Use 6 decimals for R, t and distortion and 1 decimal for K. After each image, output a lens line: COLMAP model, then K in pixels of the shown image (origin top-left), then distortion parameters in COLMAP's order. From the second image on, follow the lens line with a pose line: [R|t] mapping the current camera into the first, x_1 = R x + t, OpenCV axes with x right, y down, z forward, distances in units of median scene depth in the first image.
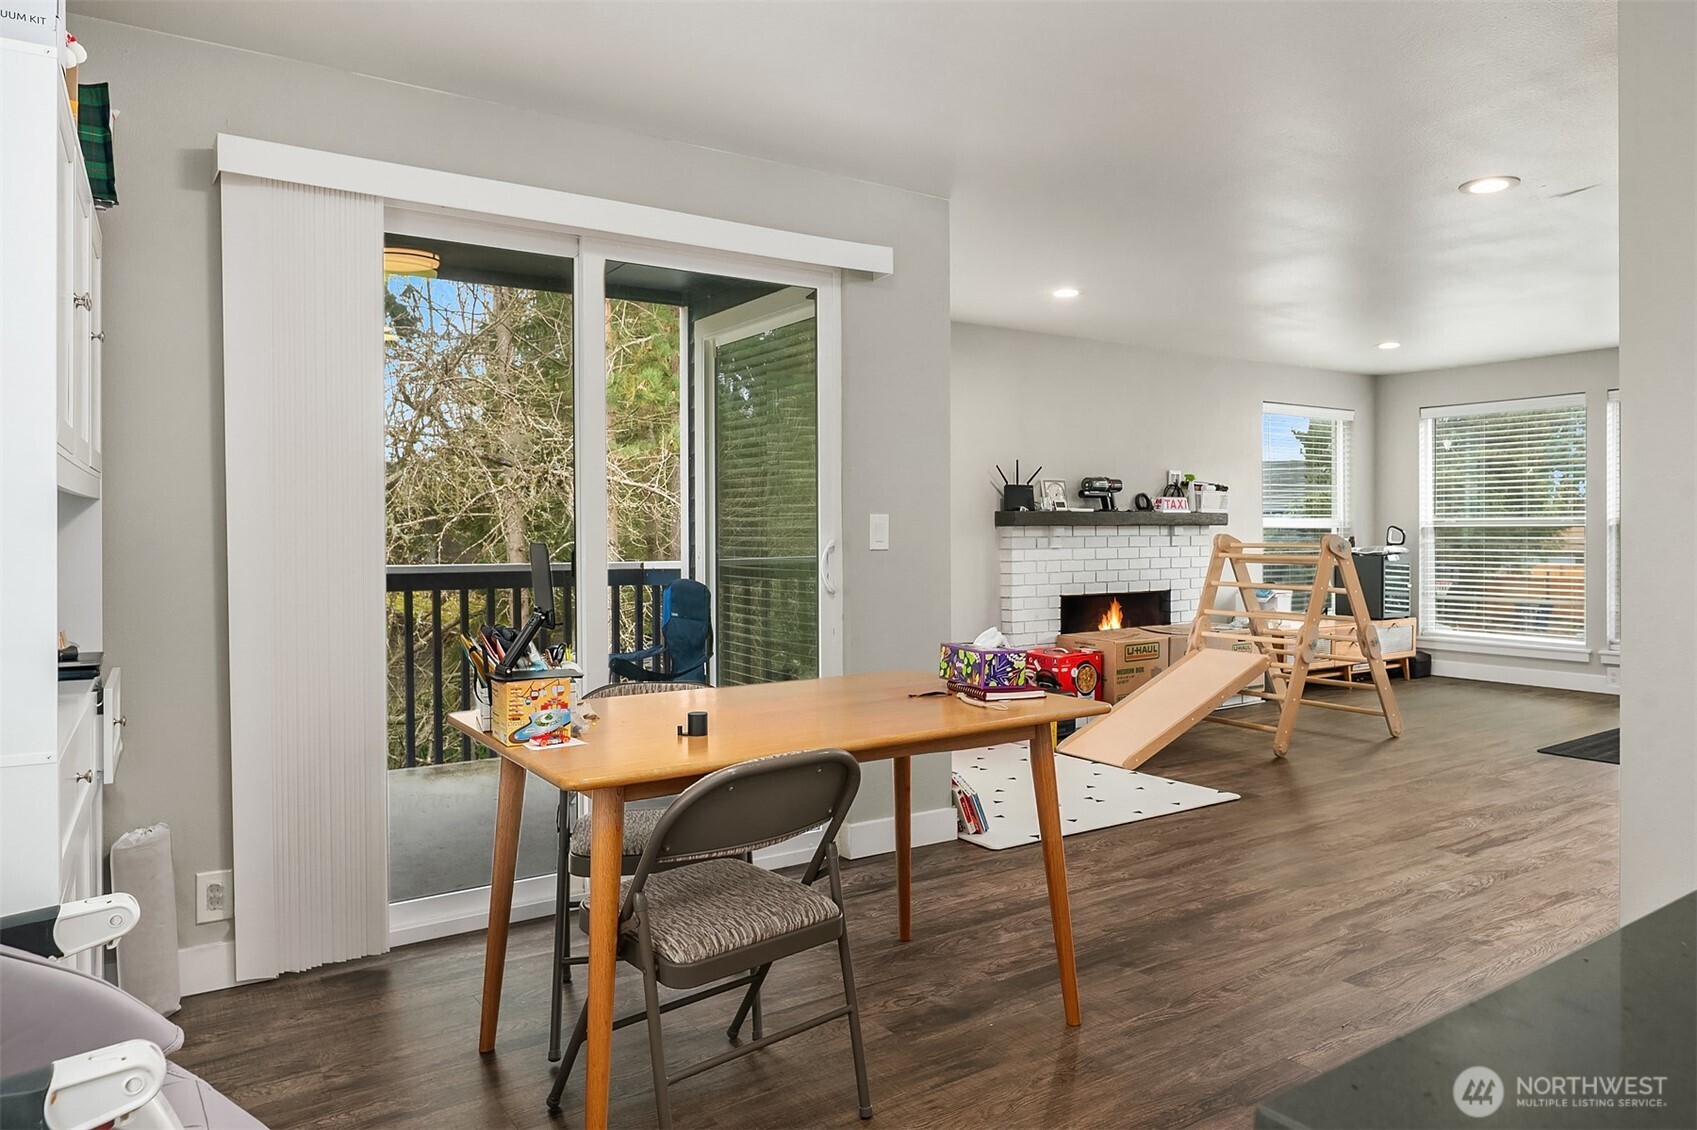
lens RADIAL K [[1088.9, 0, 858.0], [0, 1088.9, 492.8], [0, 0, 1]] dist [-0.005369, -0.001954]
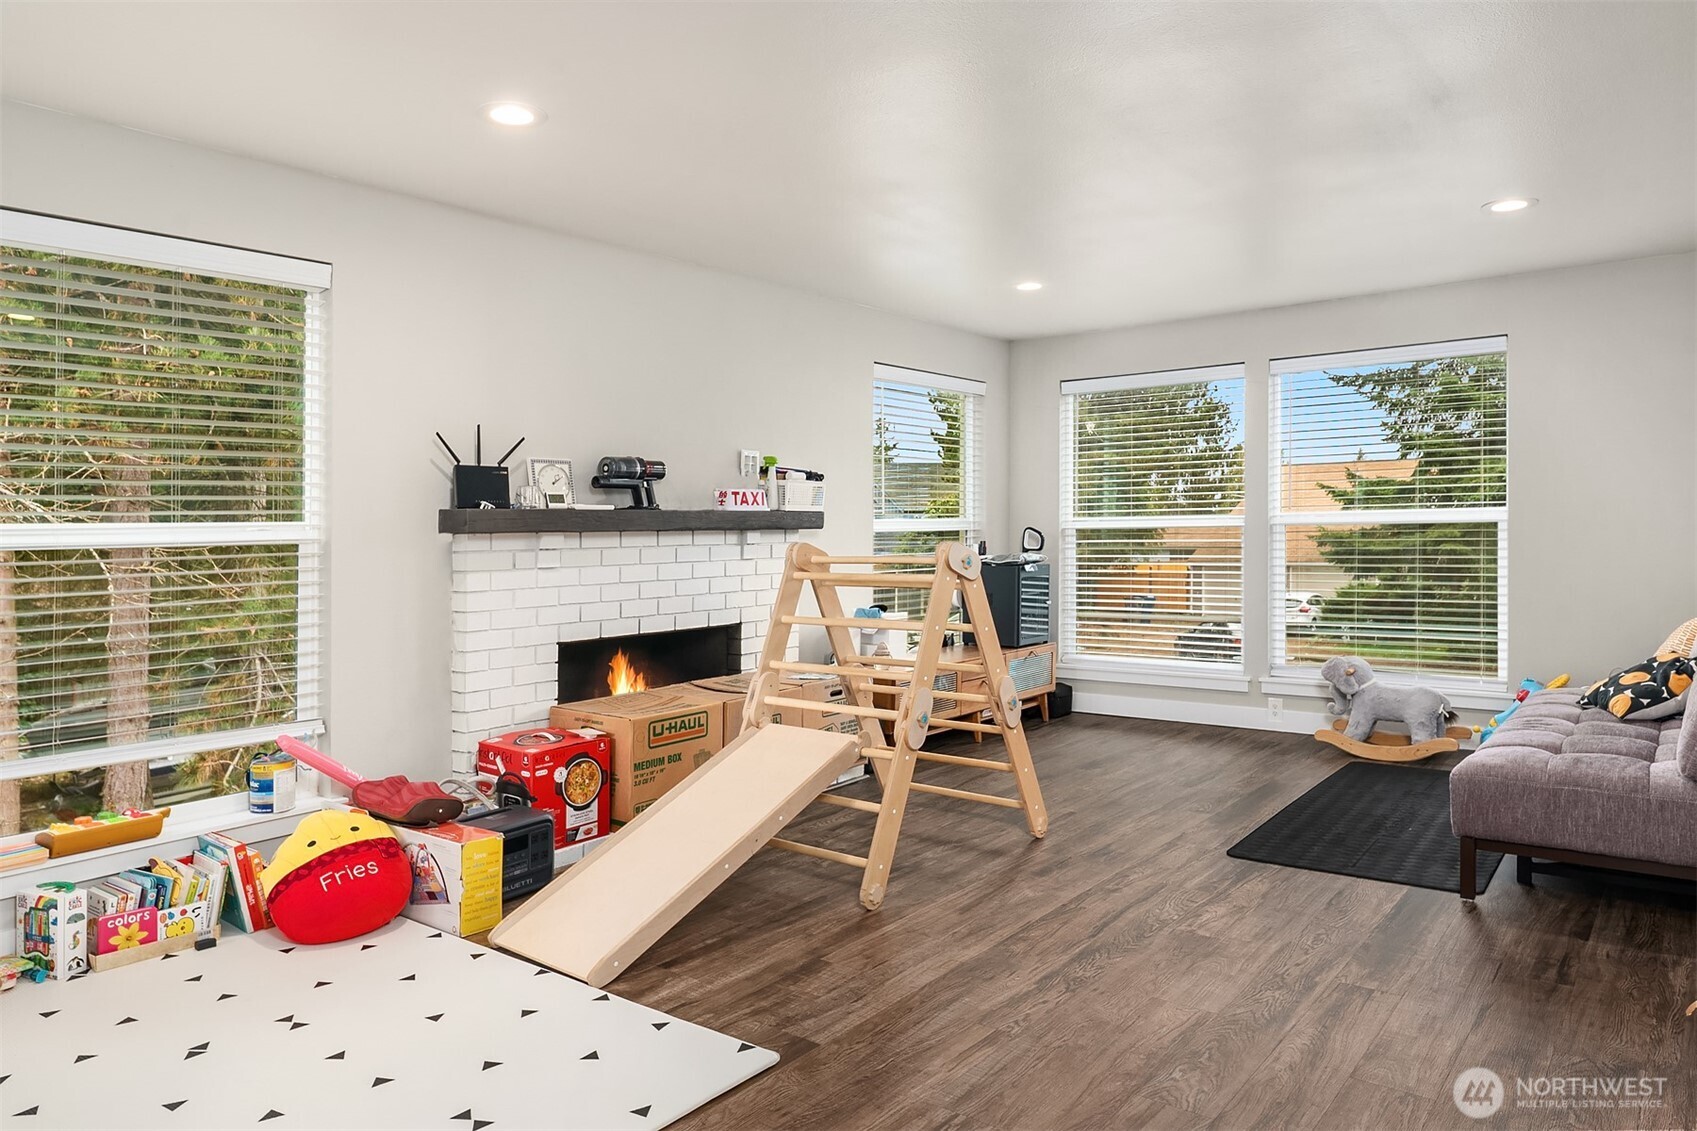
lens RADIAL K [[1129.9, 0, 867.3], [0, 1129.9, 565.0], [0, 0, 1]] dist [-0.000700, -0.001298]
pose [[0.948135, -0.018816, 0.317311, 0.143181], [-0.001240, 0.998020, 0.062885, 0.007700], [-0.317866, -0.060017, 0.946234, 0.313380]]
